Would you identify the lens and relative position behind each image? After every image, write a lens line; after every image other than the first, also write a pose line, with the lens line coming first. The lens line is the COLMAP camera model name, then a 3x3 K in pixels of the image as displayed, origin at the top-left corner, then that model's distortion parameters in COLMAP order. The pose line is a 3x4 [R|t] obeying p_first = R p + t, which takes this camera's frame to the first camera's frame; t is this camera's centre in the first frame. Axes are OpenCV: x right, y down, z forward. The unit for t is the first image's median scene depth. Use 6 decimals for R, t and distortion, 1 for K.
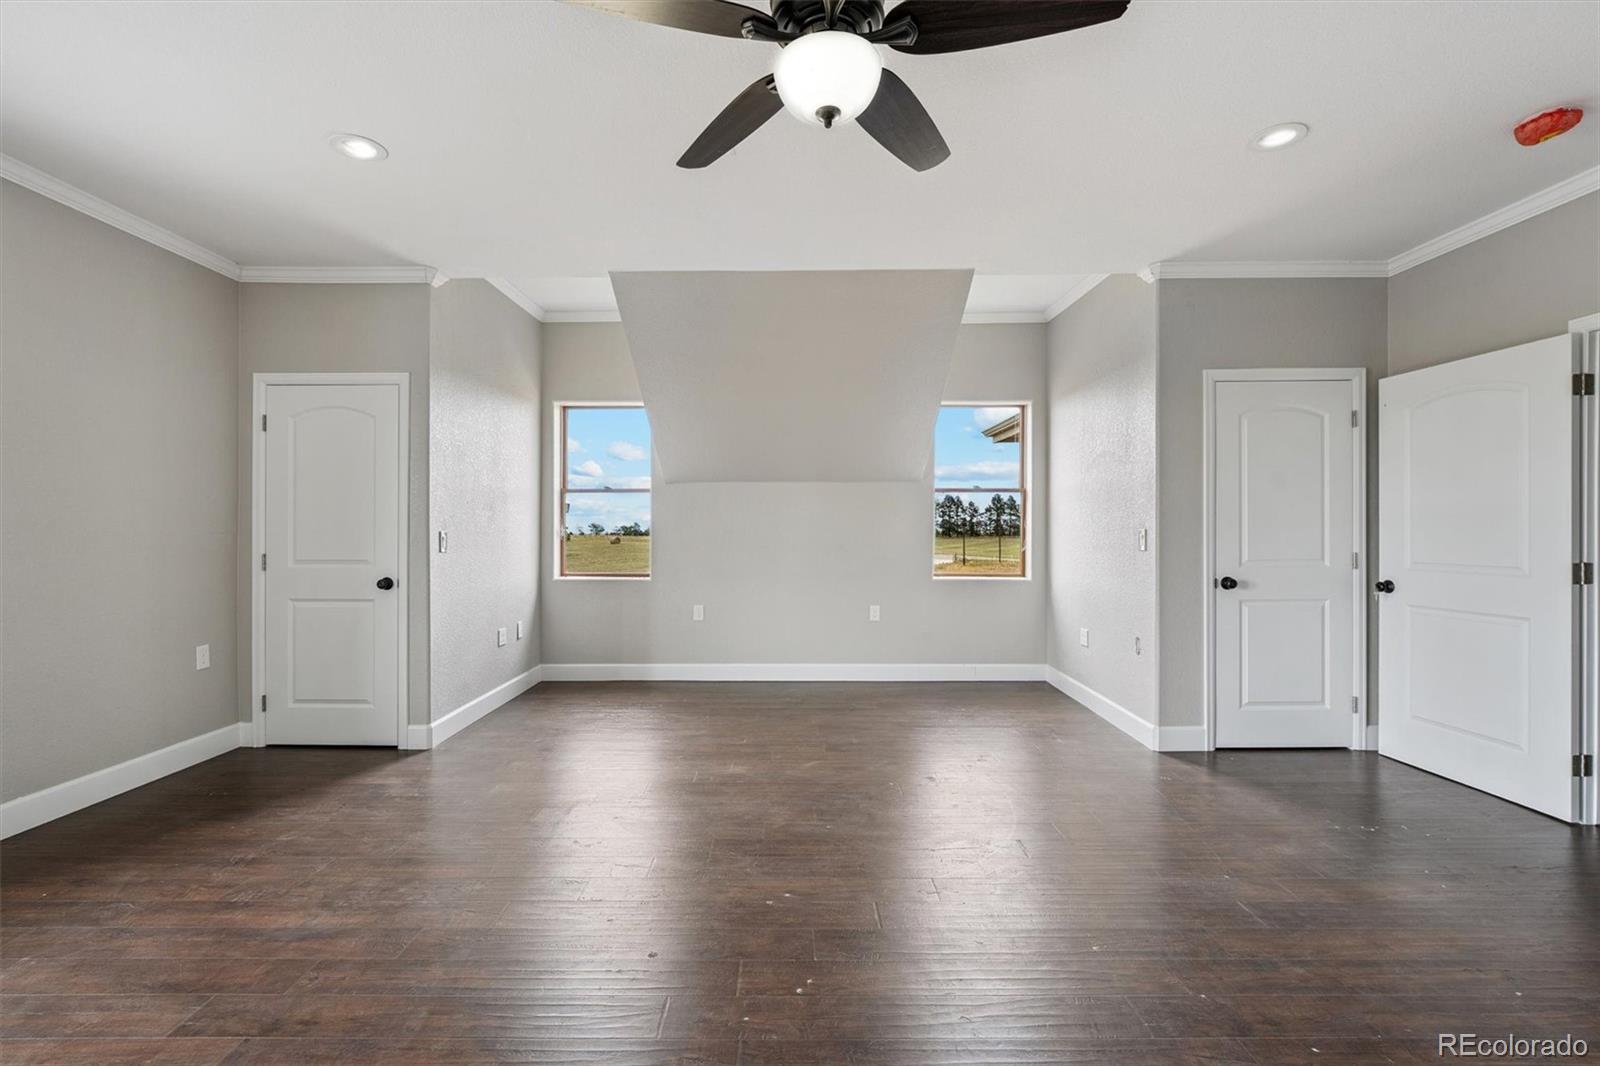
lens RADIAL K [[700.1, 0, 800.0], [0, 700.1, 533.0], [0, 0, 1]] dist [0.034867, -0.009703]
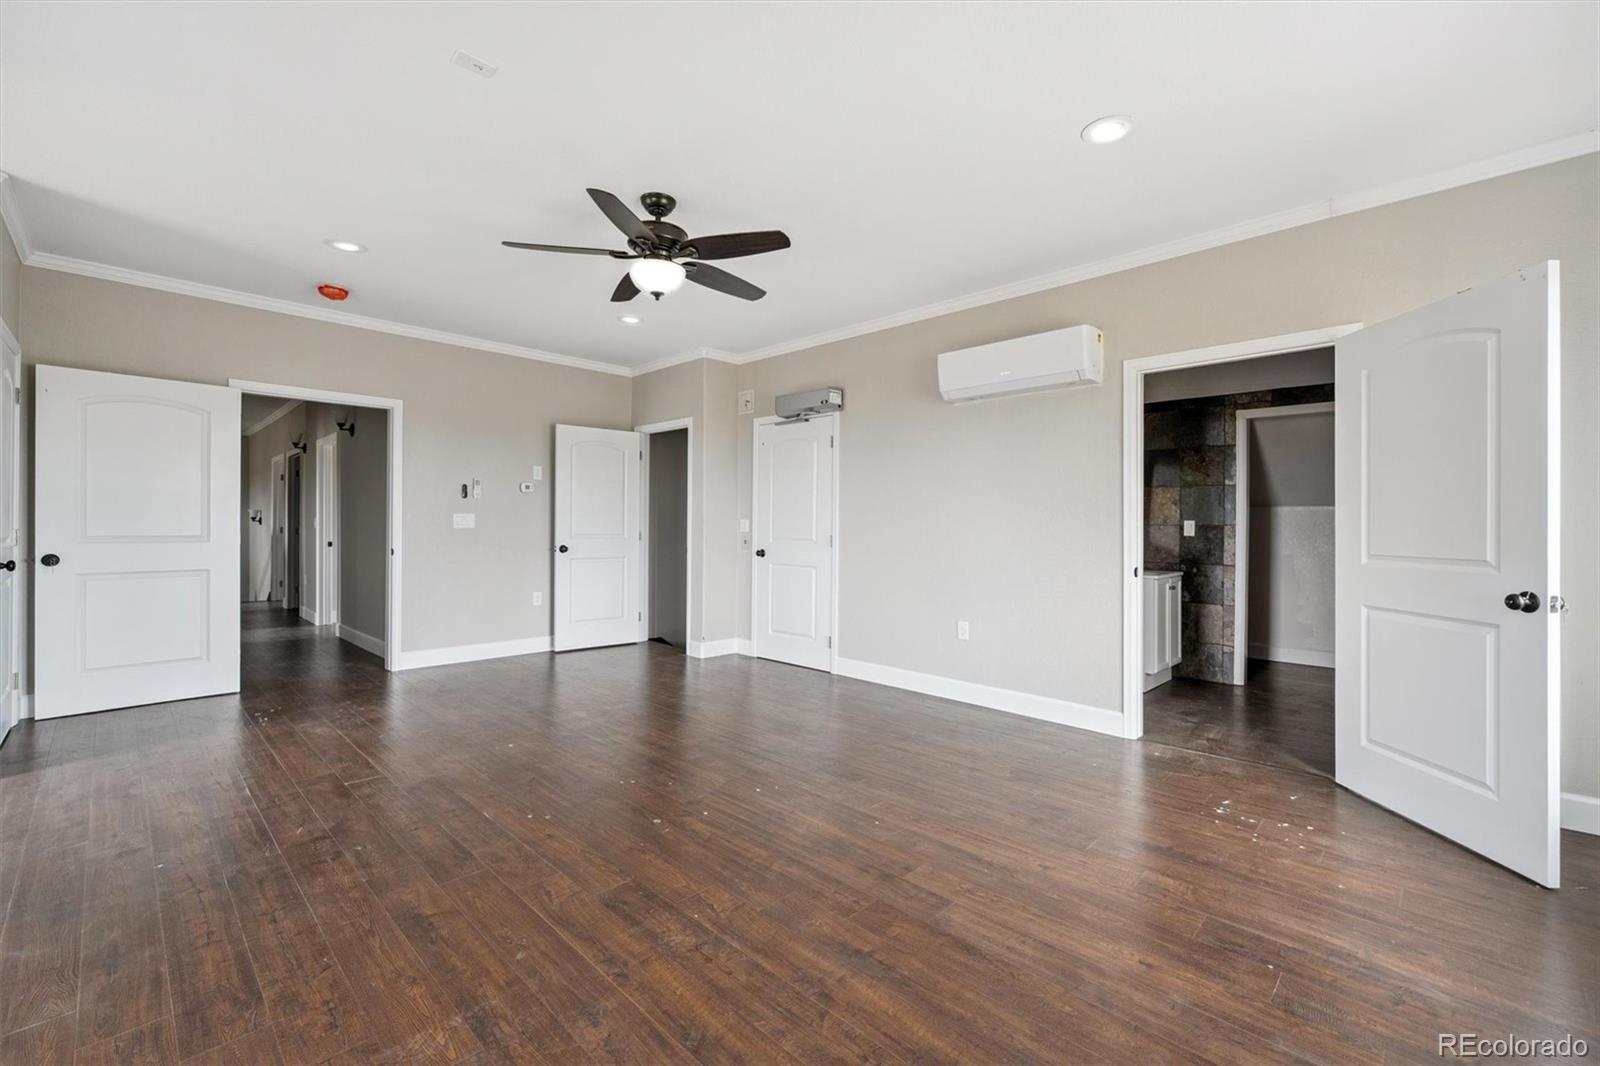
lens RADIAL K [[694.6, 0, 790.1], [0, 694.6, 534.5], [0, 0, 1]] dist [-0.001471, -0.003350]
pose [[-0.707645, -0.006072, 0.706542, -1.064216], [-0.002823, 0.999979, 0.005767, 0.042486], [-0.706563, 0.002087, -0.707647, 1.430410]]
